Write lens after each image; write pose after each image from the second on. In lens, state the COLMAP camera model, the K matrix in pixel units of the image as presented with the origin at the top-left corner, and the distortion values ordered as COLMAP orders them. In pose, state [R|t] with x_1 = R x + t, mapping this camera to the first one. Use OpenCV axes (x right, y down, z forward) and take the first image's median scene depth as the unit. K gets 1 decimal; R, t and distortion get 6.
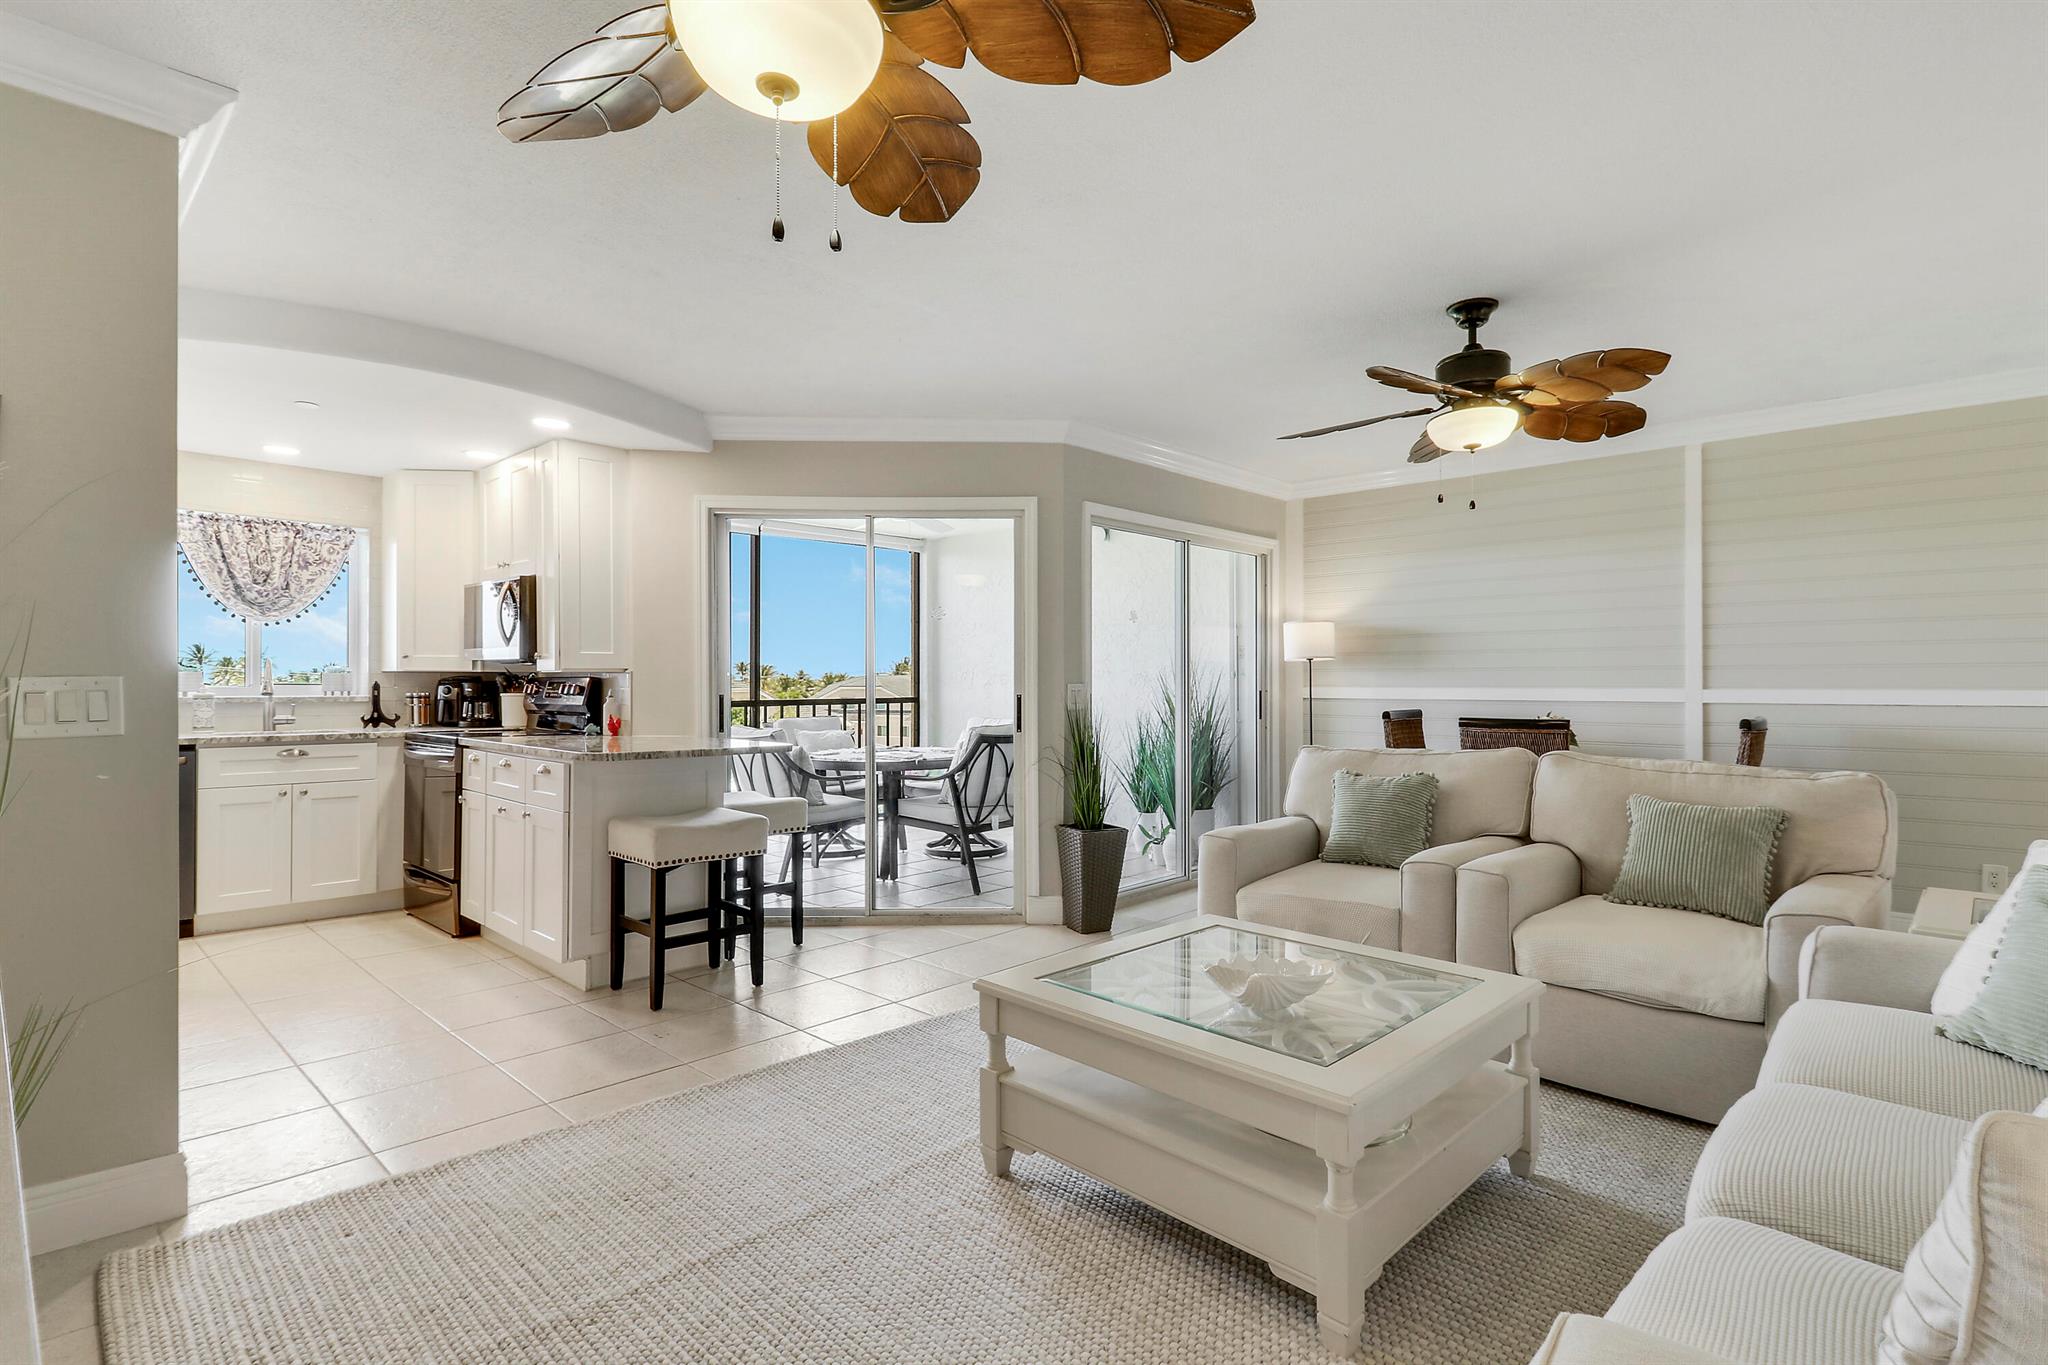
lens RADIAL K [[969.6, 0, 1017.8], [0, 969.6, 691.5], [0, 0, 1]] dist [0.000712, 0.000251]
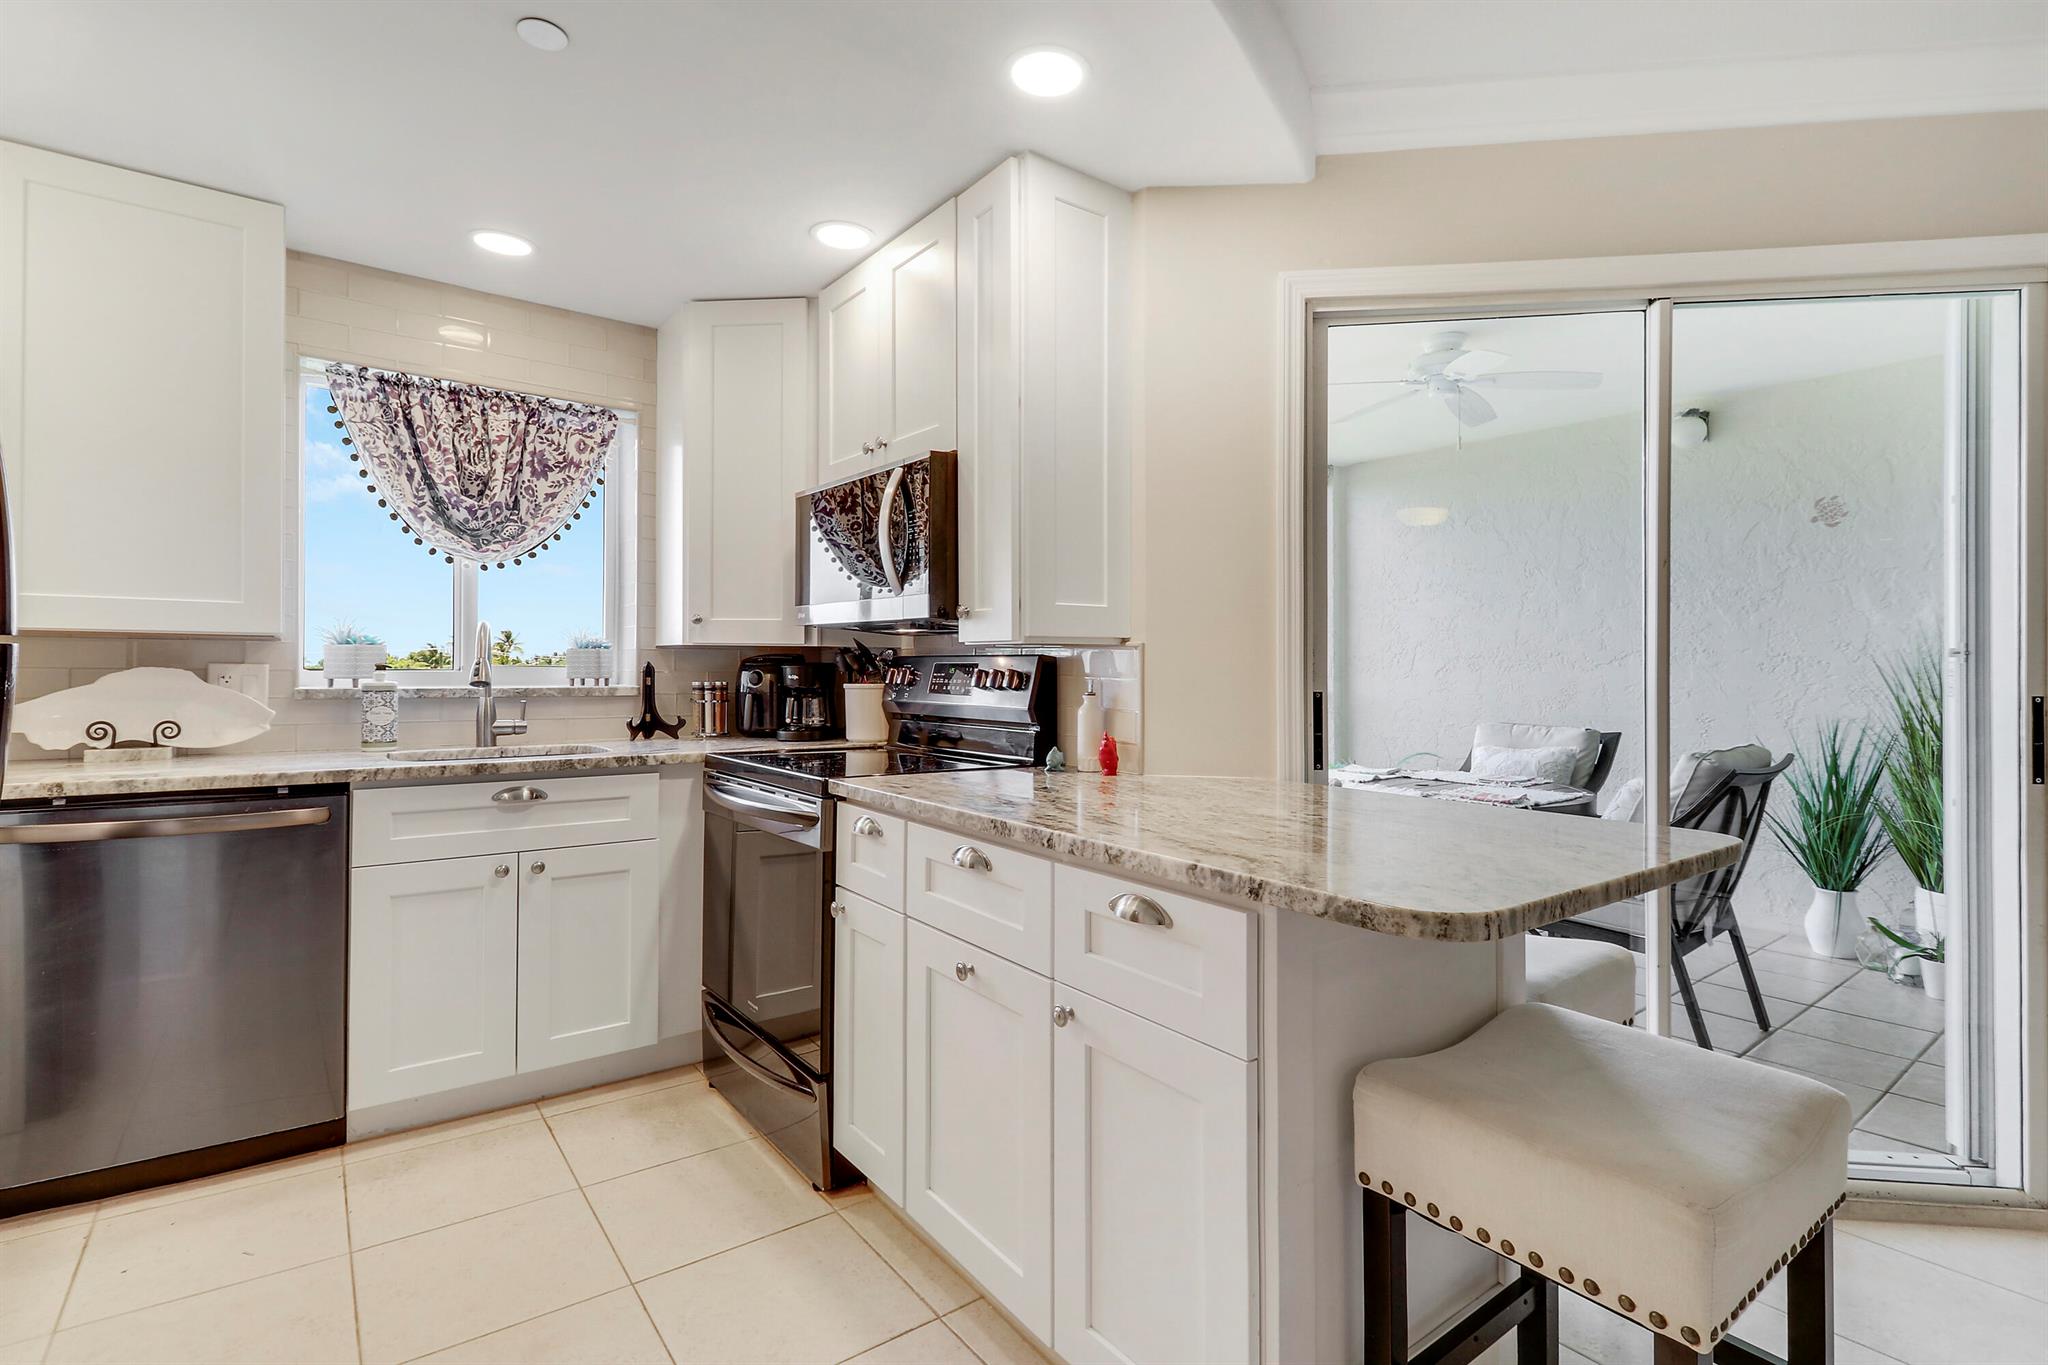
lens RADIAL K [[922.6, 0, 1024.0], [0, 922.6, 682.5], [0, 0, 1]] dist [0.002486, 0.000272]
pose [[0.987613, 0.006810, -0.156761, -0.358346], [-0.005563, 0.999949, 0.008393, -0.004324], [0.156811, -0.007417, 0.987601, 0.493166]]
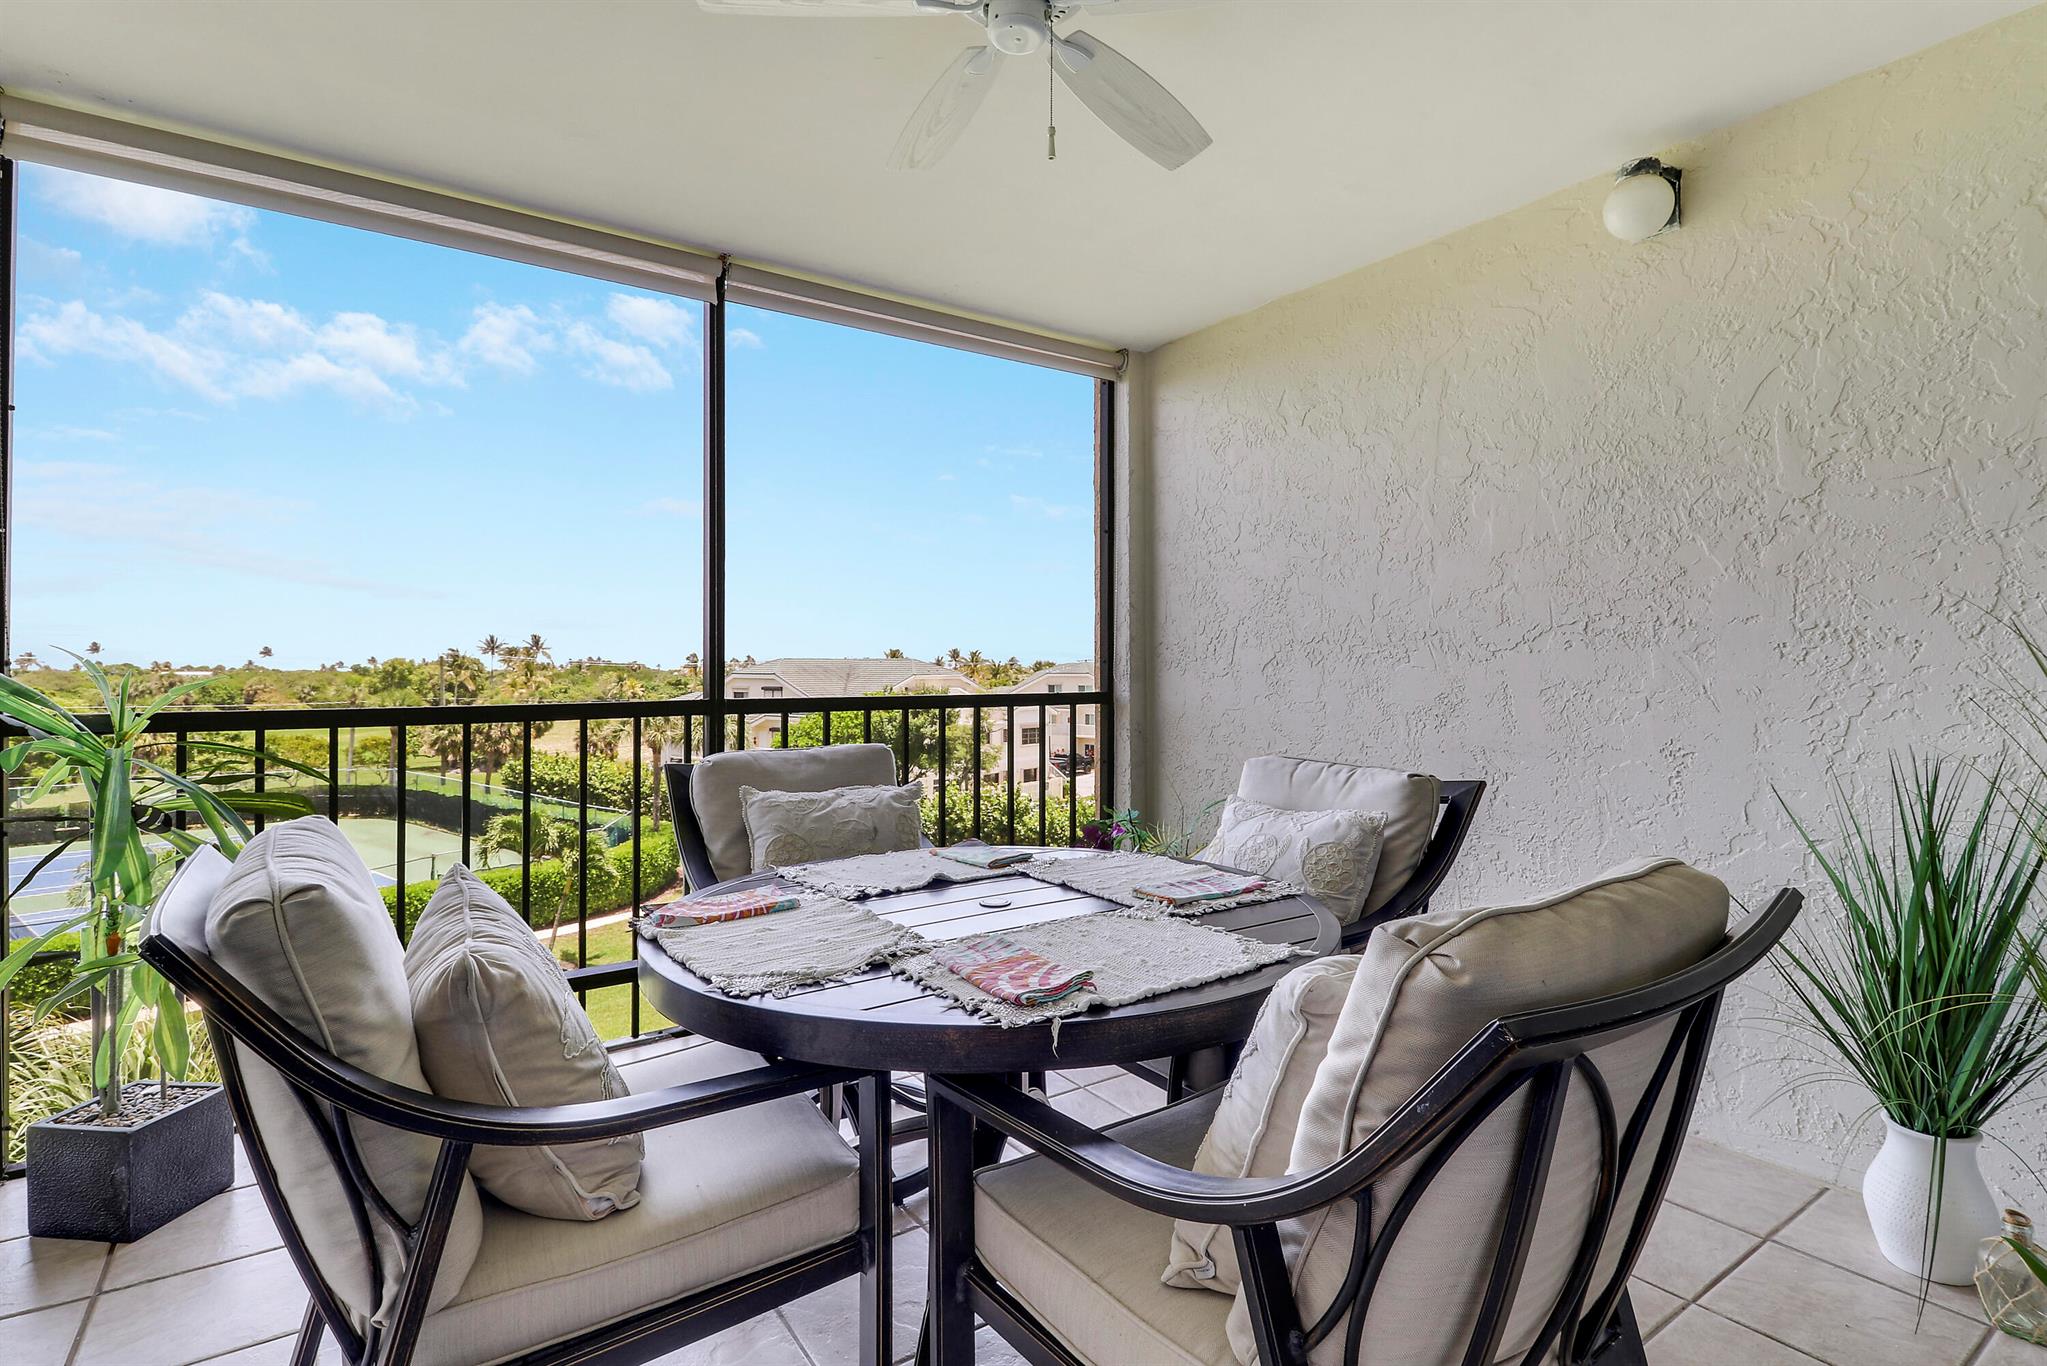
lens RADIAL K [[934.7, 0, 1023.5], [0, 934.7, 683.0], [0, 0, 1]] dist [0.000877, -0.005934]
pose [[0.977643, 0.003626, -0.210241, -0.081533], [-0.002556, 0.999982, 0.005362, -0.001169], [0.210257, -0.004704, 0.977635, 0.930494]]
